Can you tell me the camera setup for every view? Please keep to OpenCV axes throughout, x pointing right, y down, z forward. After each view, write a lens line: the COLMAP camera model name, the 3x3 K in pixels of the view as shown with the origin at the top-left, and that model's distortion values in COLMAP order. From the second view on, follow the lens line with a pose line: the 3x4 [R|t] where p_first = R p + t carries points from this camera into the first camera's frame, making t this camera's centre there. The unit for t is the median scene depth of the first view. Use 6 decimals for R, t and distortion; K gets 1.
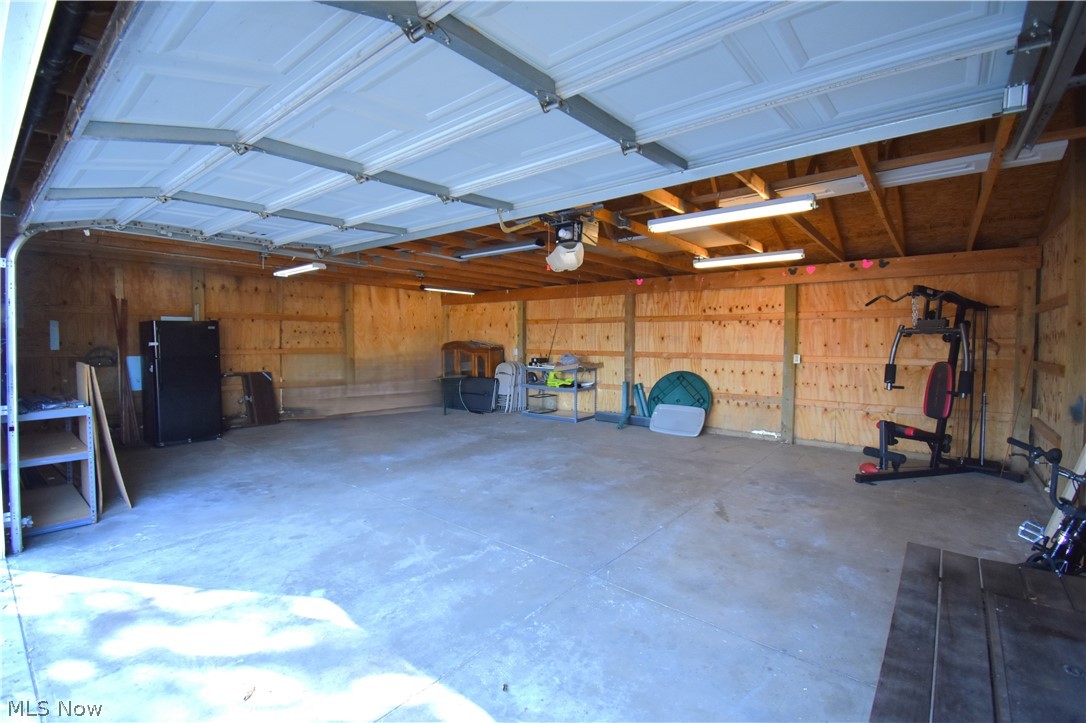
lens RADIAL K [[486.5, 0, 543.0], [0, 486.5, 361.5], [0, 0, 1]] dist [0.001282, -0.000138]
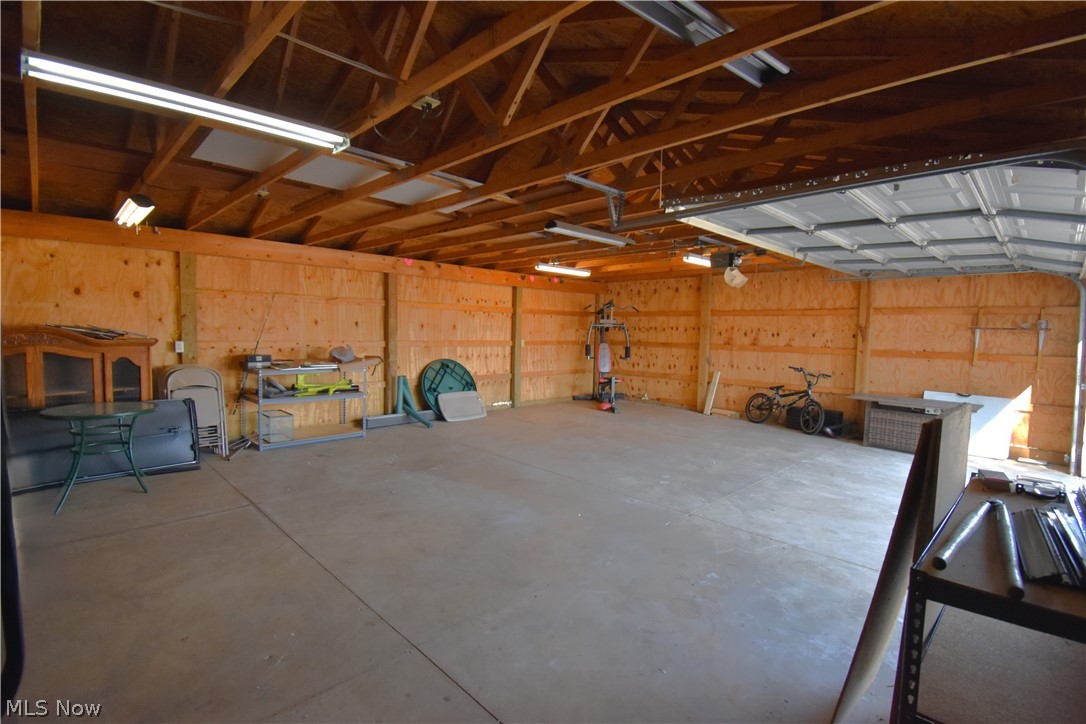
lens RADIAL K [[511.5, 0, 543.0], [0, 511.5, 362.0], [0, 0, 1]] dist [0.002309, 0.000057]
pose [[0.097740, -0.067584, 0.992915, -0.837468], [0.023780, 0.997565, 0.065560, -0.043128], [-0.994928, 0.017203, 0.099109, 0.772231]]
